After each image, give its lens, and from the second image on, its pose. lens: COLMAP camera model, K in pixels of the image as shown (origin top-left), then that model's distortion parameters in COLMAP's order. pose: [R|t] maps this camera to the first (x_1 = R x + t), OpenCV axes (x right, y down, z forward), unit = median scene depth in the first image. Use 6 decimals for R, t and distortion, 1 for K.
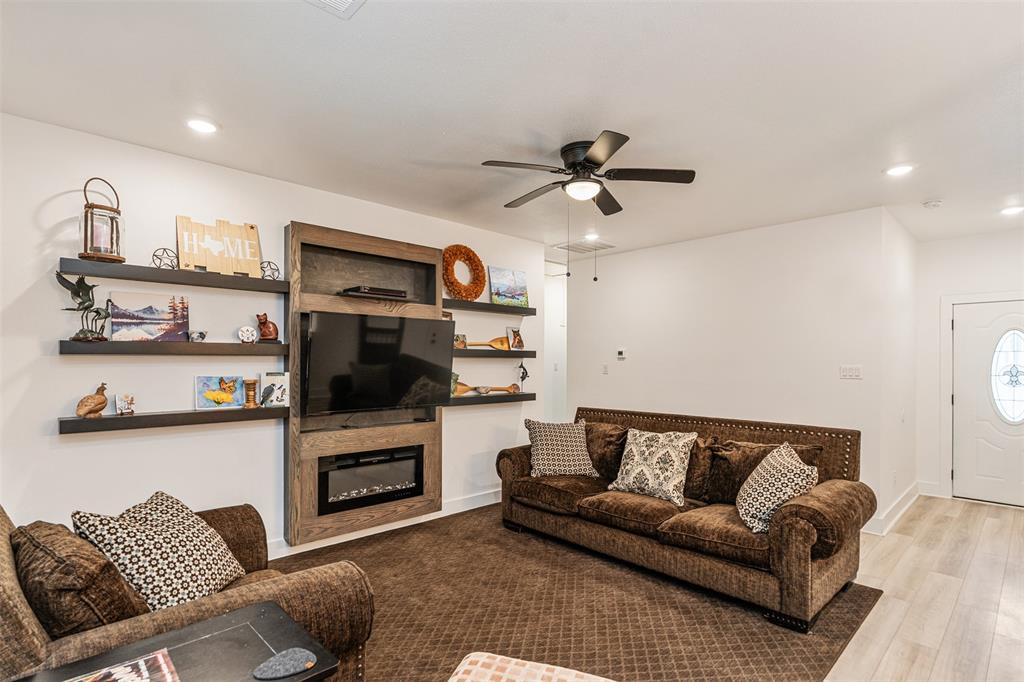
lens RADIAL K [[515.0, 0, 500.9], [0, 515.0, 357.6], [0, 0, 1]] dist [-0.001938, 0.000243]
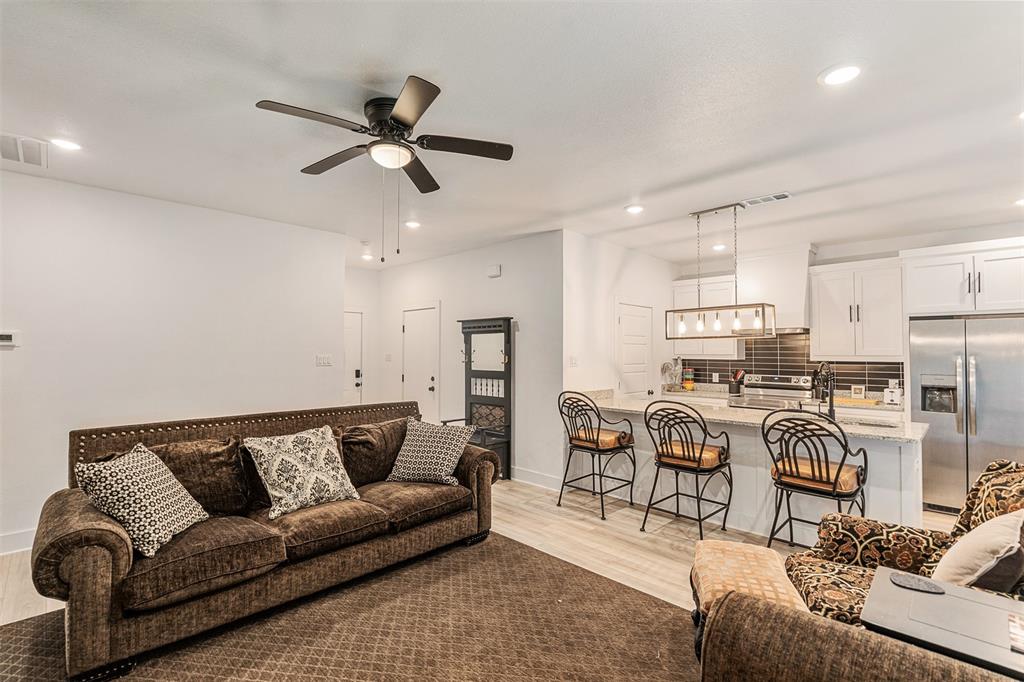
lens RADIAL K [[468.3, 0, 512.0], [0, 468.3, 341.0], [0, 0, 1]] dist [-0.001305, 0.000359]
pose [[-0.042549, 0.018637, 0.998921, -0.553591], [-0.012470, 0.999738, -0.019183, -0.001121], [-0.999017, -0.013272, -0.042305, 0.730995]]
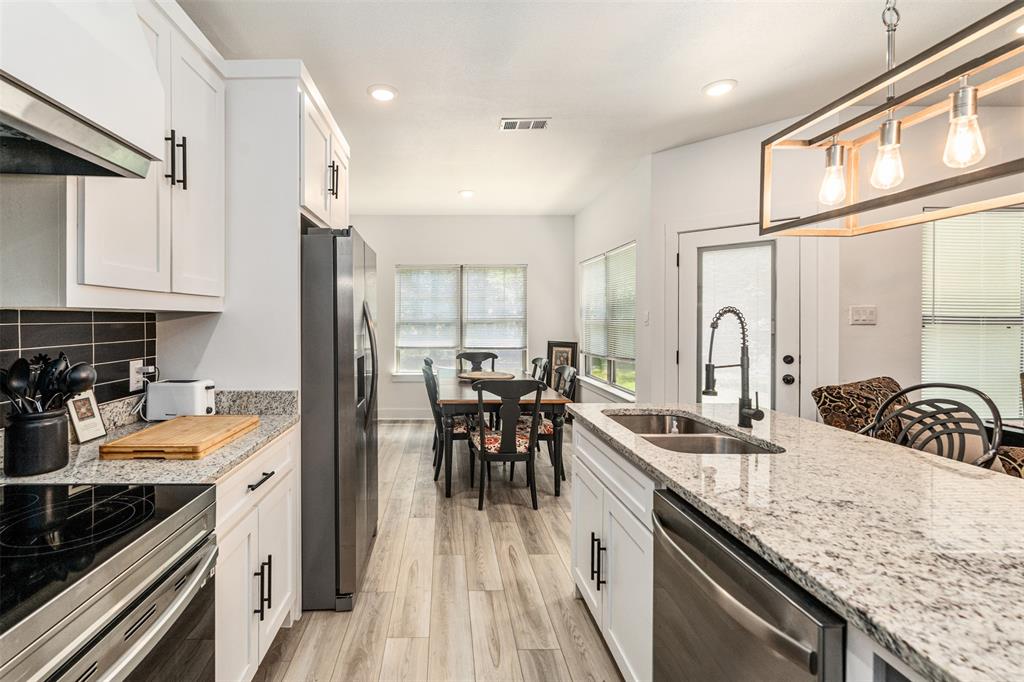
lens RADIAL K [[465.7, 0, 450.0], [0, 465.7, 321.0], [0, 0, 1]] dist [-0.000204, 0.000030]
pose [[-0.685178, -0.003811, -0.728365, 0.972818], [-0.000667, 0.999989, -0.004605, 0.032656], [0.728375, -0.002669, -0.685174, 0.130741]]
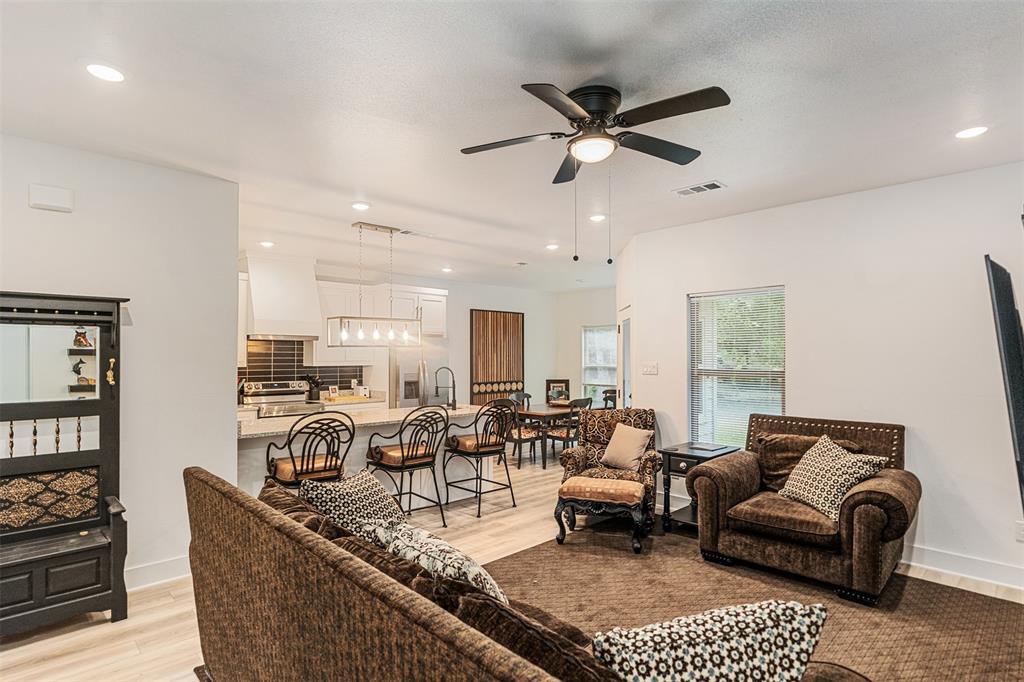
lens RADIAL K [[515.0, 0, 500.9], [0, 515.0, 357.6], [0, 0, 1]] dist [-0.001938, 0.000243]
pose [[-0.999965, -0.004446, 0.007092, 0.238370], [-0.004486, 0.999974, -0.005631, -0.001717], [-0.007066, -0.005663, -0.999959, 1.525154]]
